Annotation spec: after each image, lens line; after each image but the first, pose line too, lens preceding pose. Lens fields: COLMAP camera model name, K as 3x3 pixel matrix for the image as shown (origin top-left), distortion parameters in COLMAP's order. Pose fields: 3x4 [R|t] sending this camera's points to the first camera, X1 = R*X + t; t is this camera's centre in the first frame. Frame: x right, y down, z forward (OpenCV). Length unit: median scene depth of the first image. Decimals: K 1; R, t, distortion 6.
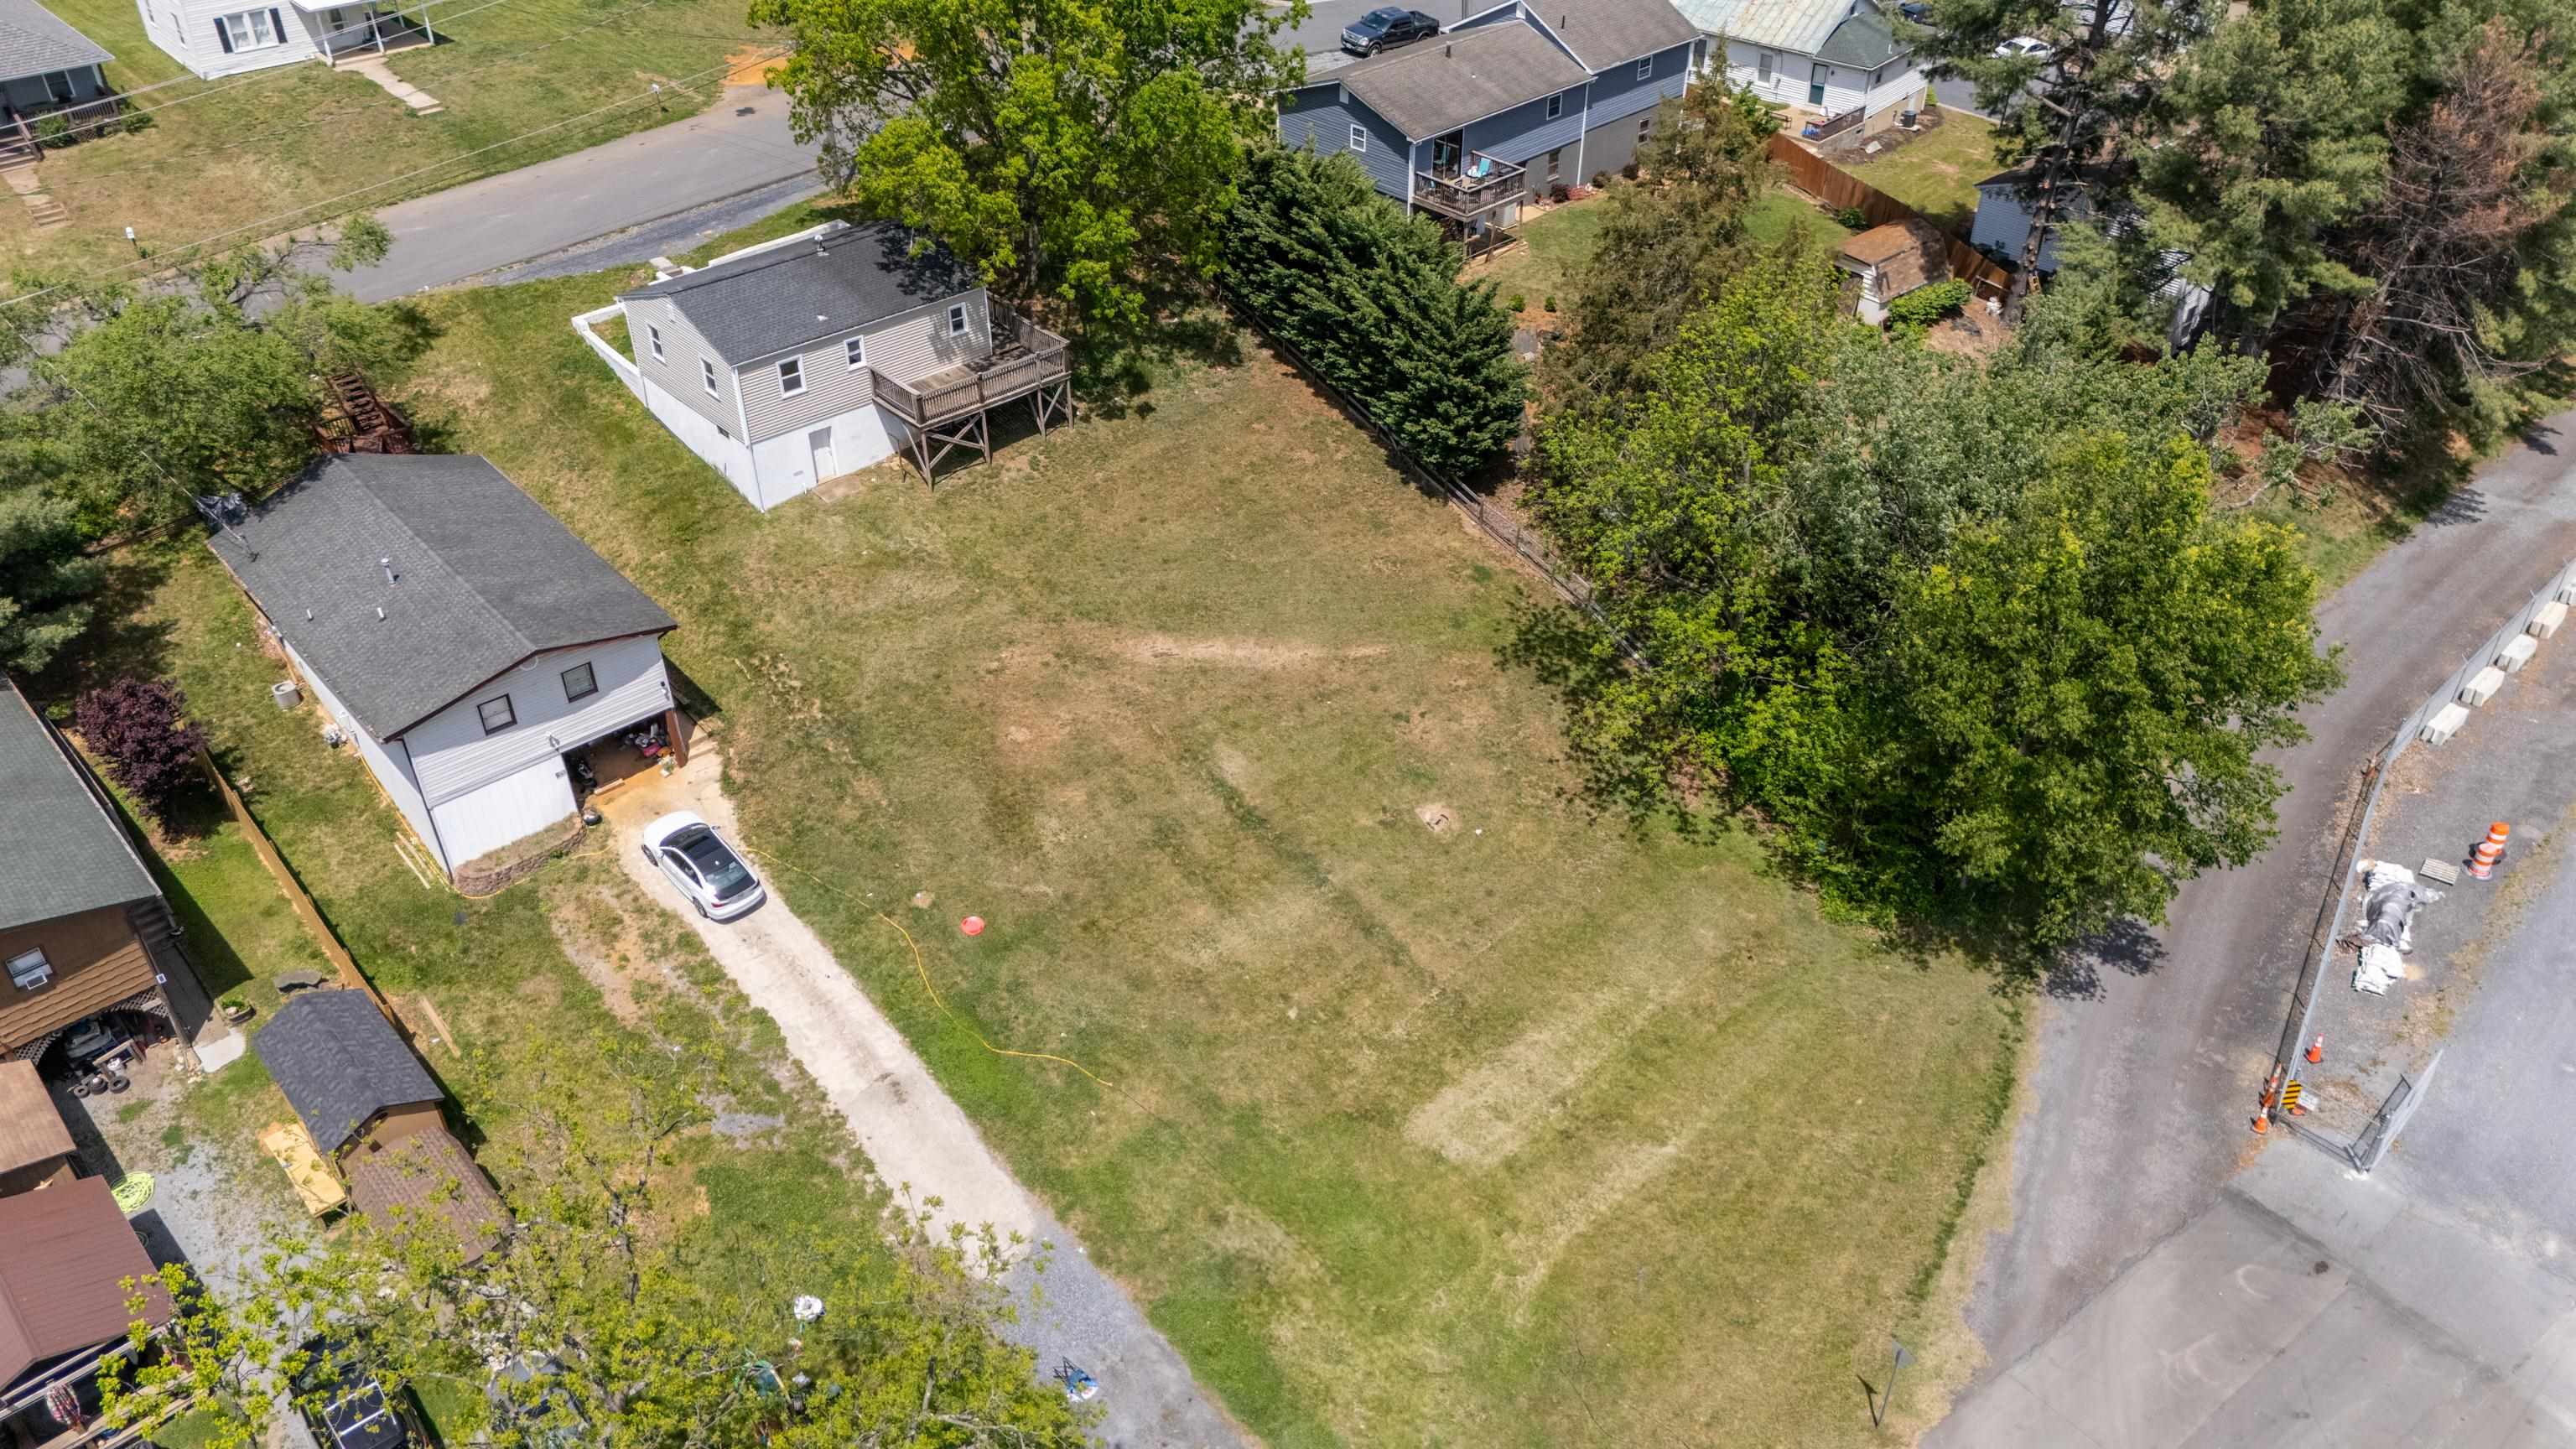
lens RADIAL K [[1878.2, 0, 1289.9], [0, 1878.2, 735.4], [0, 0, 1]] dist [0.094531, -0.115960]
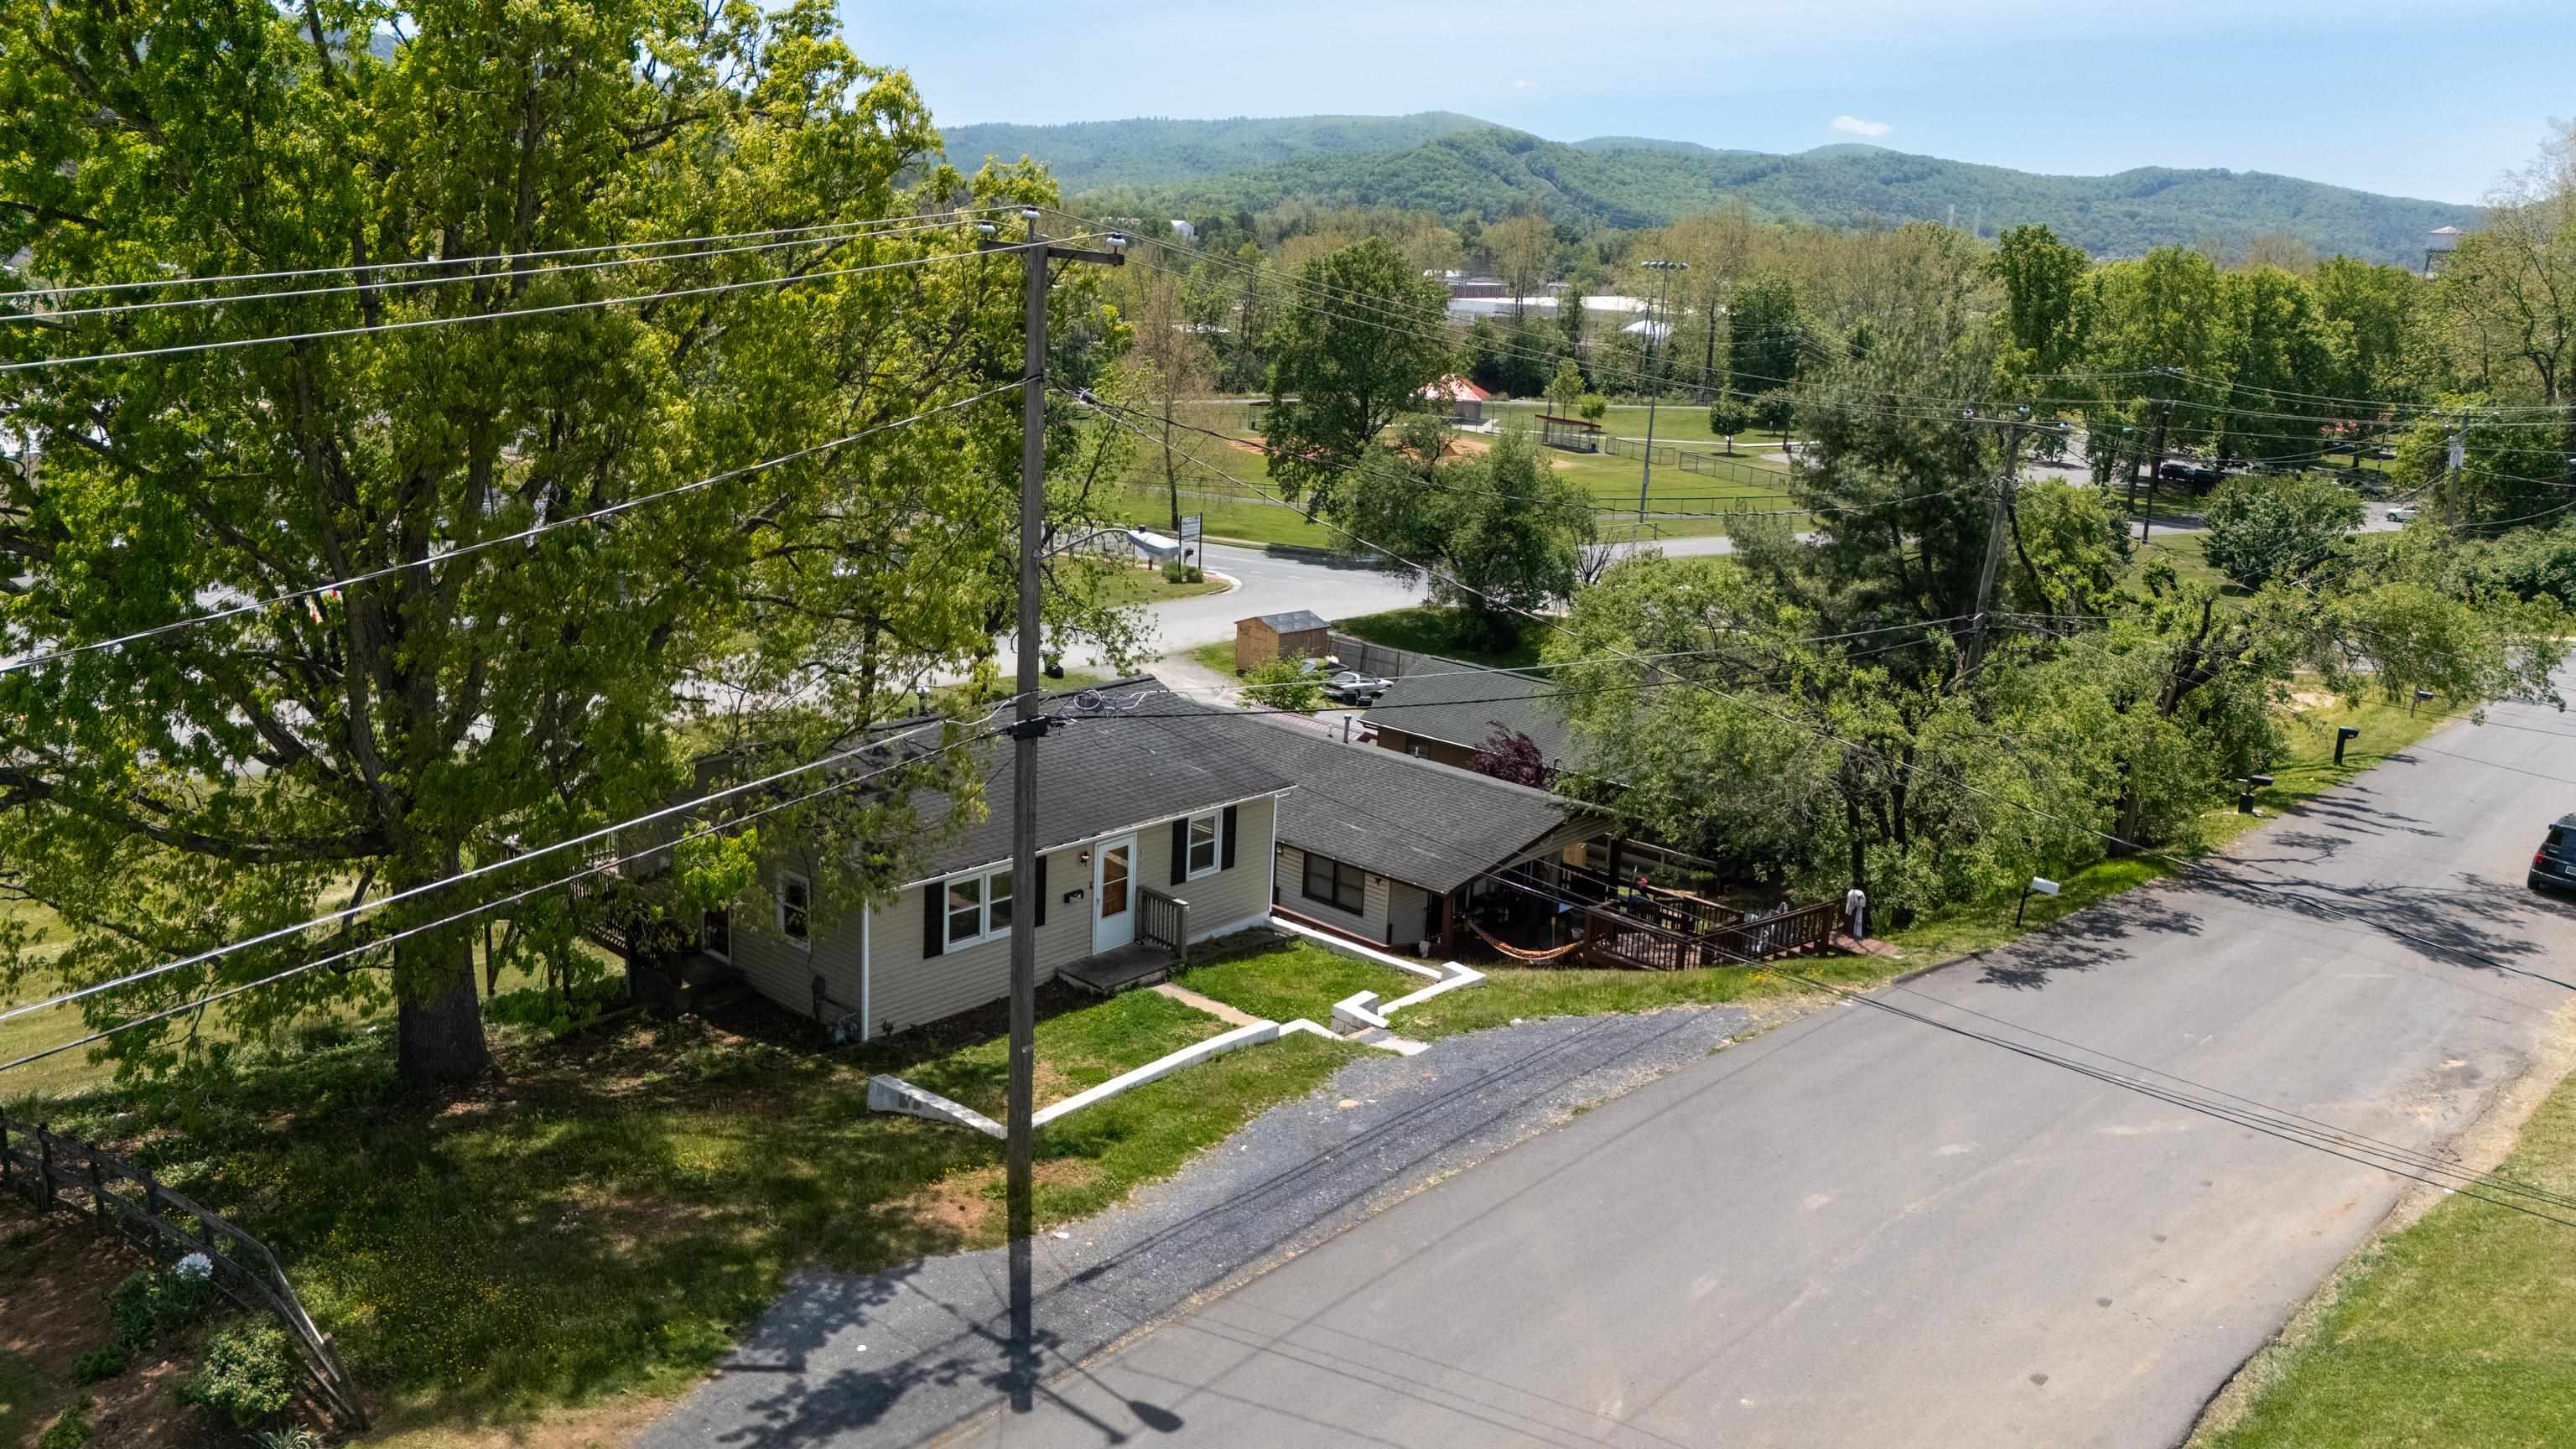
lens RADIAL K [[1887.9, 0, 1288.0], [0, 1887.9, 724.5], [0, 0, 1]] dist [0.079247, -0.083964]
pose [[-0.993387, -0.015817, -0.113721, -0.308792], [-0.098322, 0.628663, 0.771437, -0.725803], [0.059290, 0.777517, -0.626061, 1.434602]]
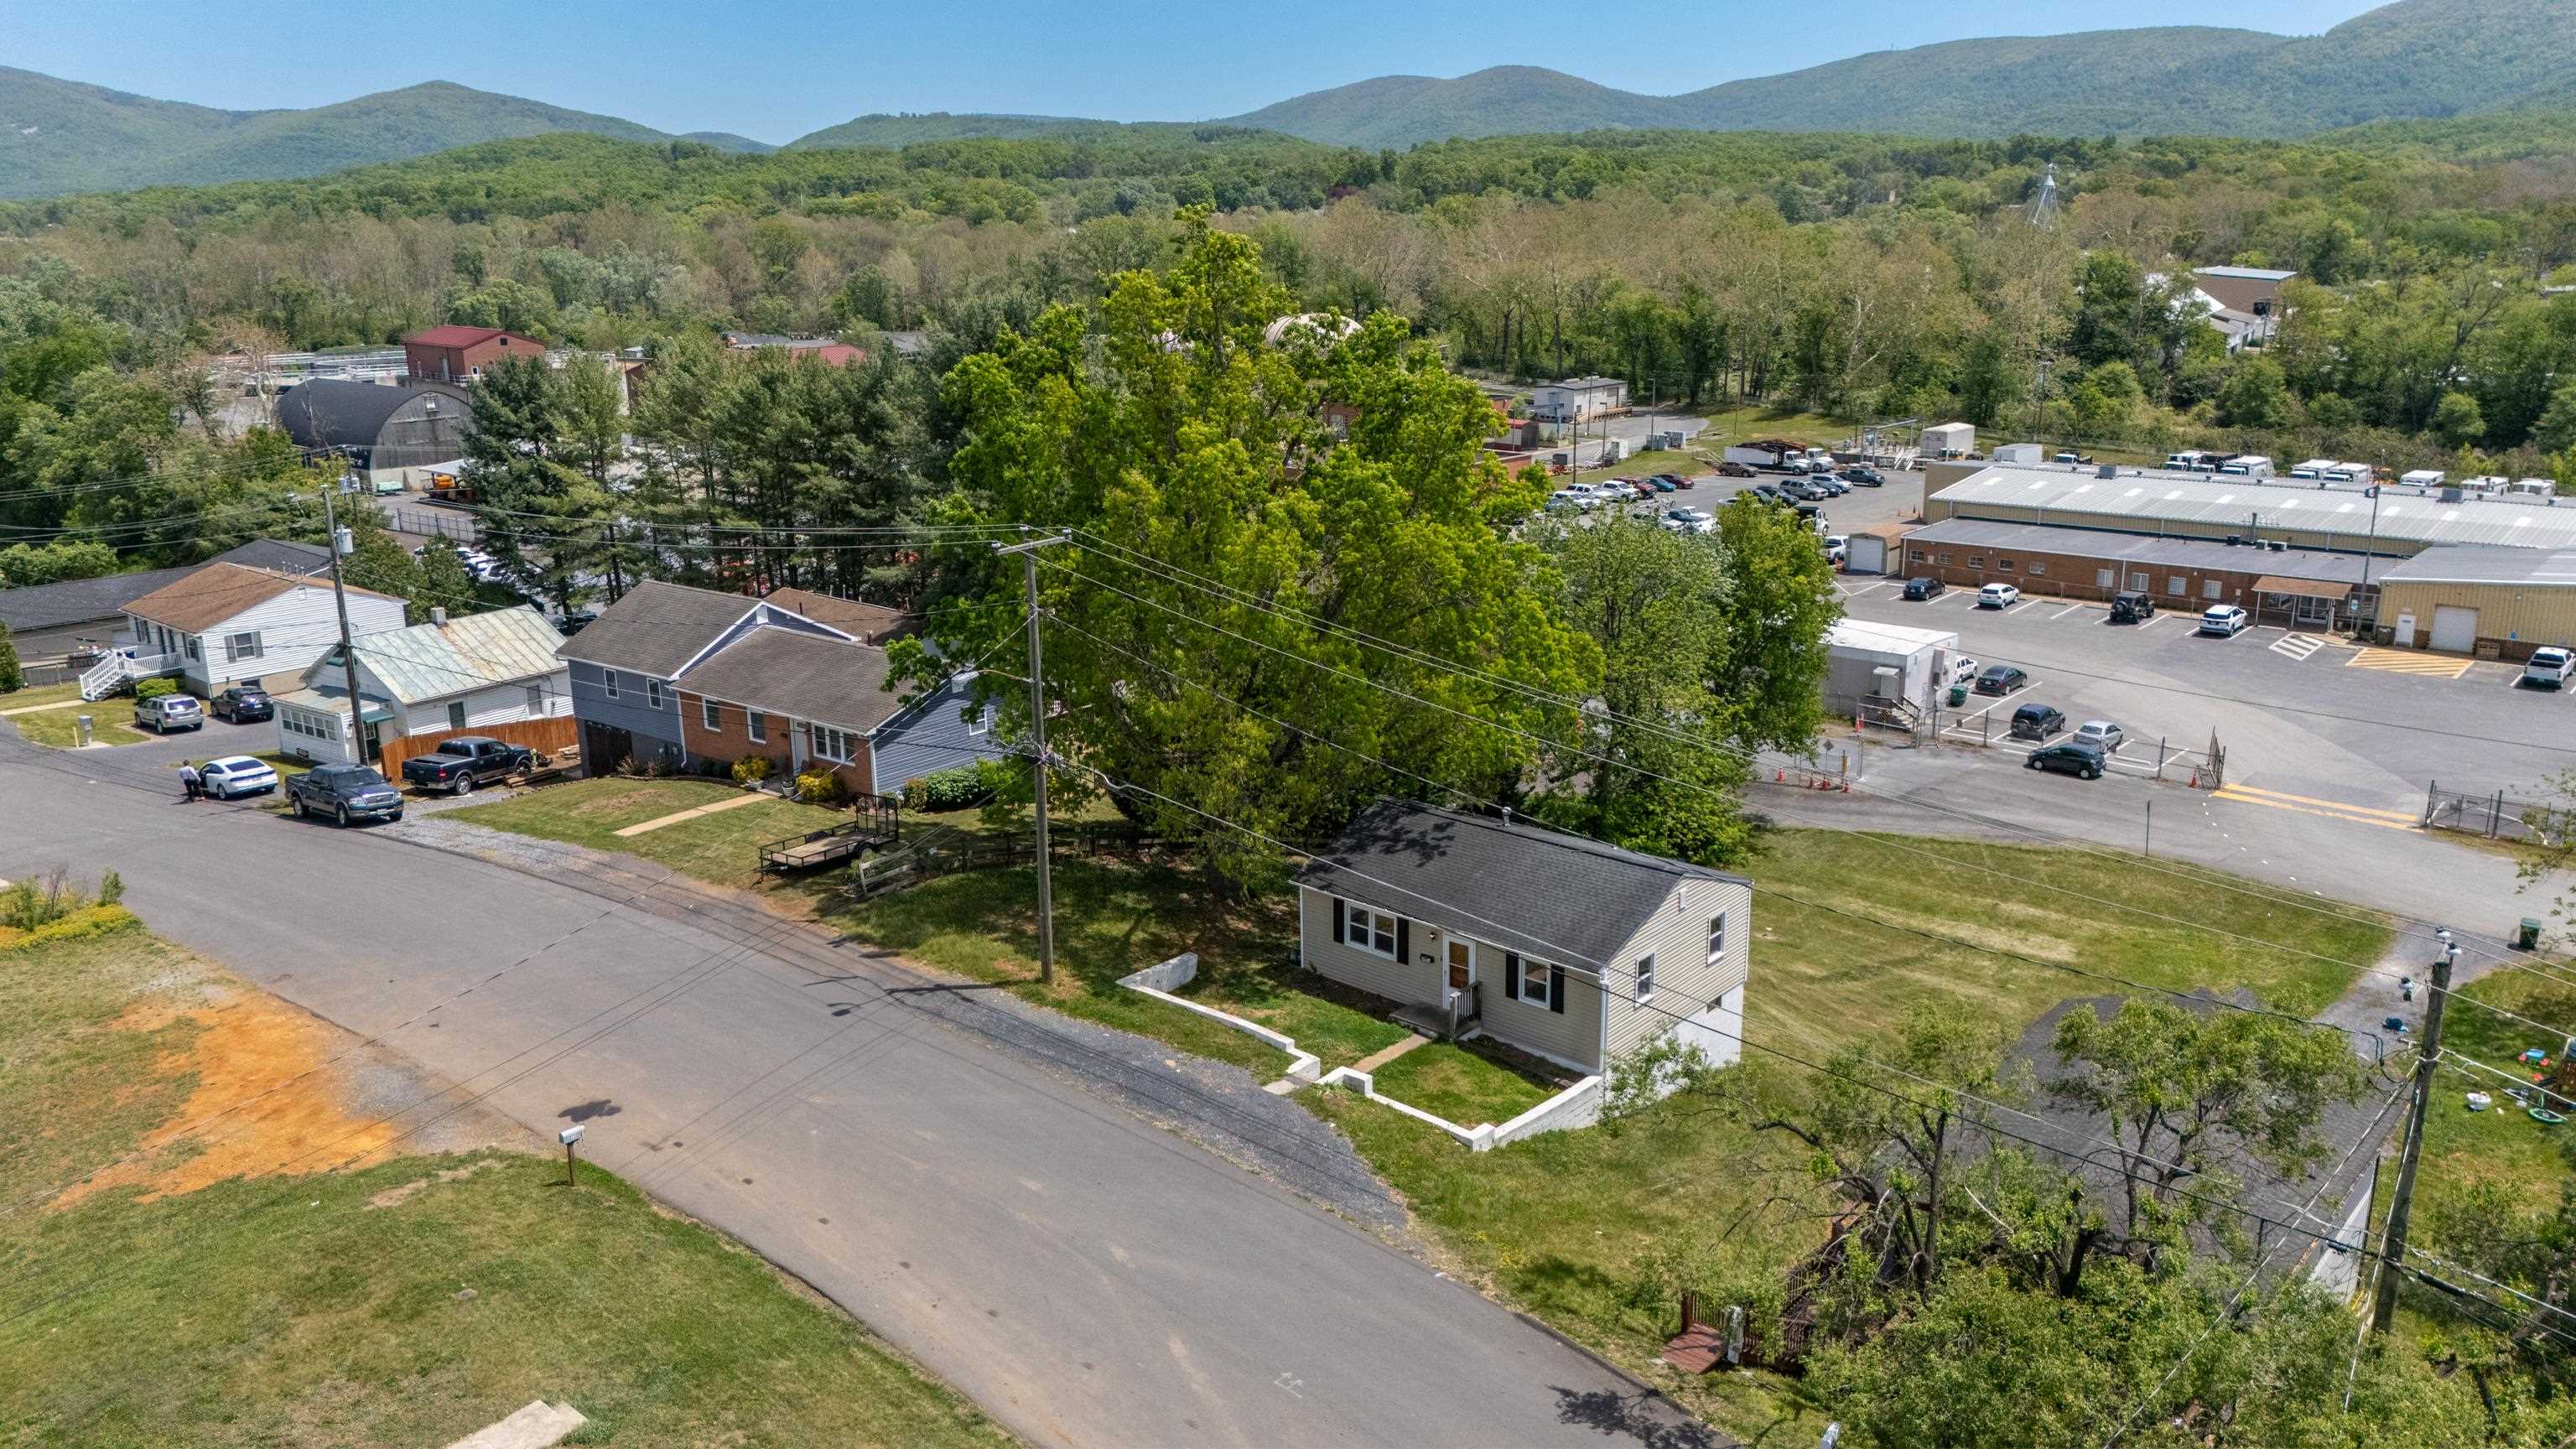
lens RADIAL K [[1887.9, 0, 1288.0], [0, 1887.9, 724.5], [0, 0, 1]] dist [0.079247, -0.083964]
pose [[-0.120534, -0.256691, 0.958948, -1.054272], [0.598844, 0.751633, 0.276468, -0.600724], [-0.791743, 0.607584, 0.063120, 1.061870]]
